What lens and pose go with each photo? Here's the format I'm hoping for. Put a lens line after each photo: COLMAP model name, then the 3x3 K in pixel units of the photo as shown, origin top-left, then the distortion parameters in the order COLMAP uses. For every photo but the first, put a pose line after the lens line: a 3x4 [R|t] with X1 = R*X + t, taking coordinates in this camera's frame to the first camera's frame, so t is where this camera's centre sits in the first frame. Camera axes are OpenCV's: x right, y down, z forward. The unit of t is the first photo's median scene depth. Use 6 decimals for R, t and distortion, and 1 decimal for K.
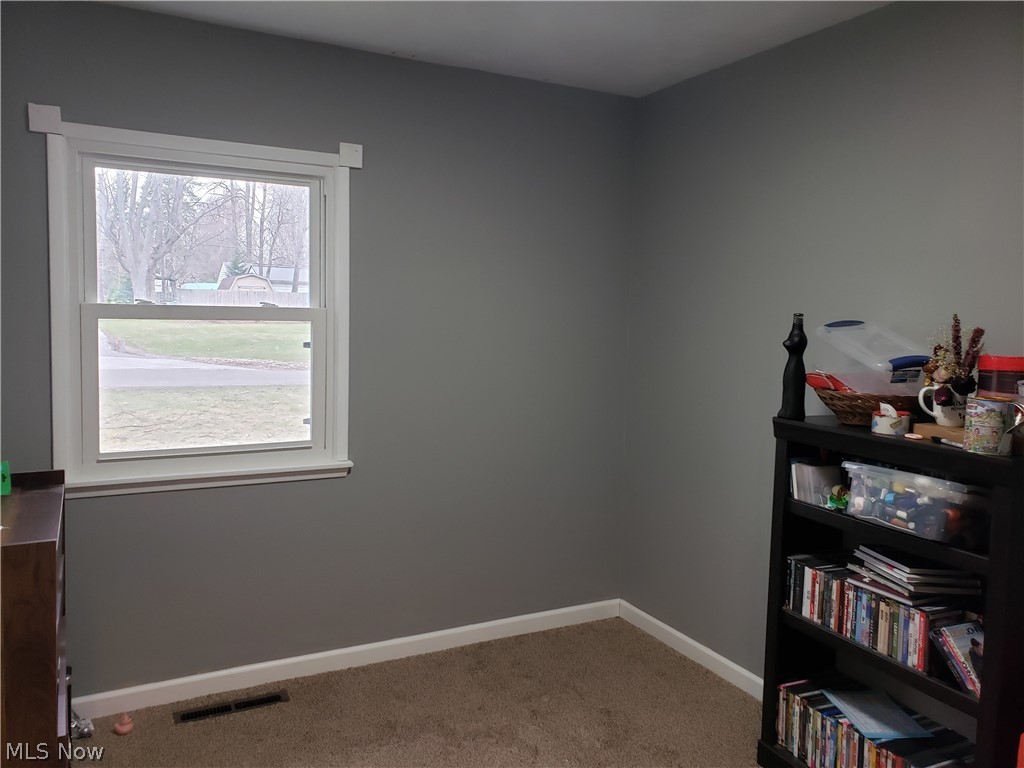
lens RADIAL K [[787.8, 0, 510.7], [0, 787.8, 382.0], [0, 0, 1]] dist [0.006142, -0.000455]
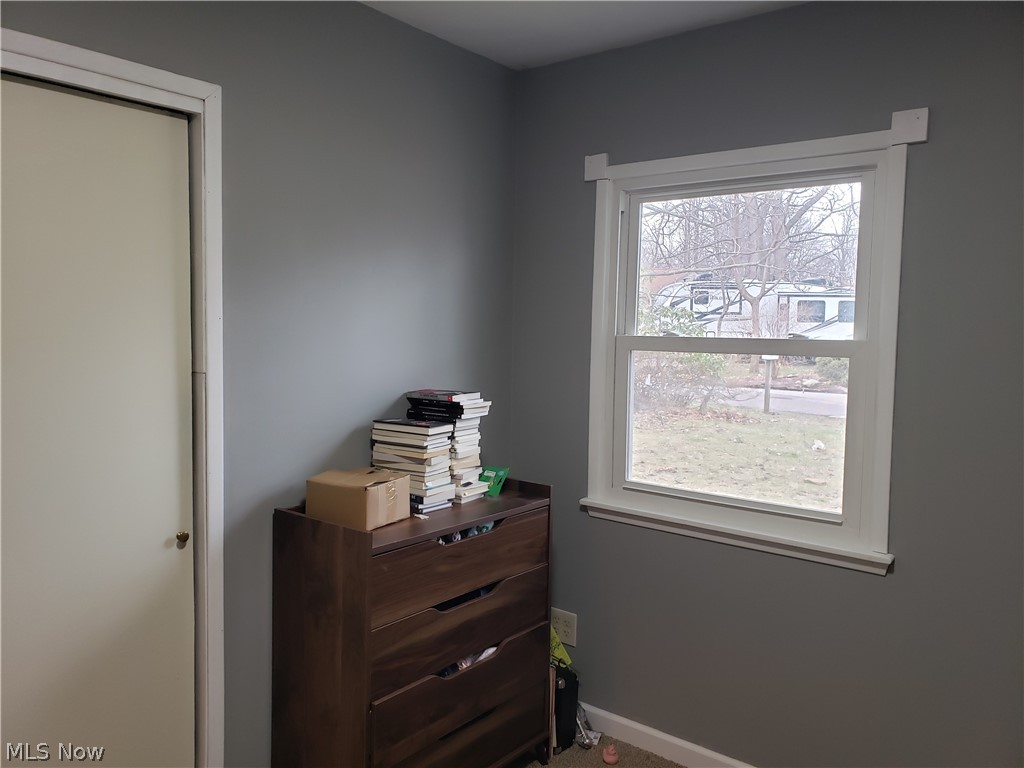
lens RADIAL K [[787.8, 0, 510.9], [0, 787.8, 383.0], [0, 0, 1]] dist [0.006142, -0.000455]
pose [[0.387879, 0.050575, -0.920322, 0.338654], [-0.092831, 0.995560, 0.015585, -0.036782], [0.917023, 0.079390, 0.390852, 0.429709]]
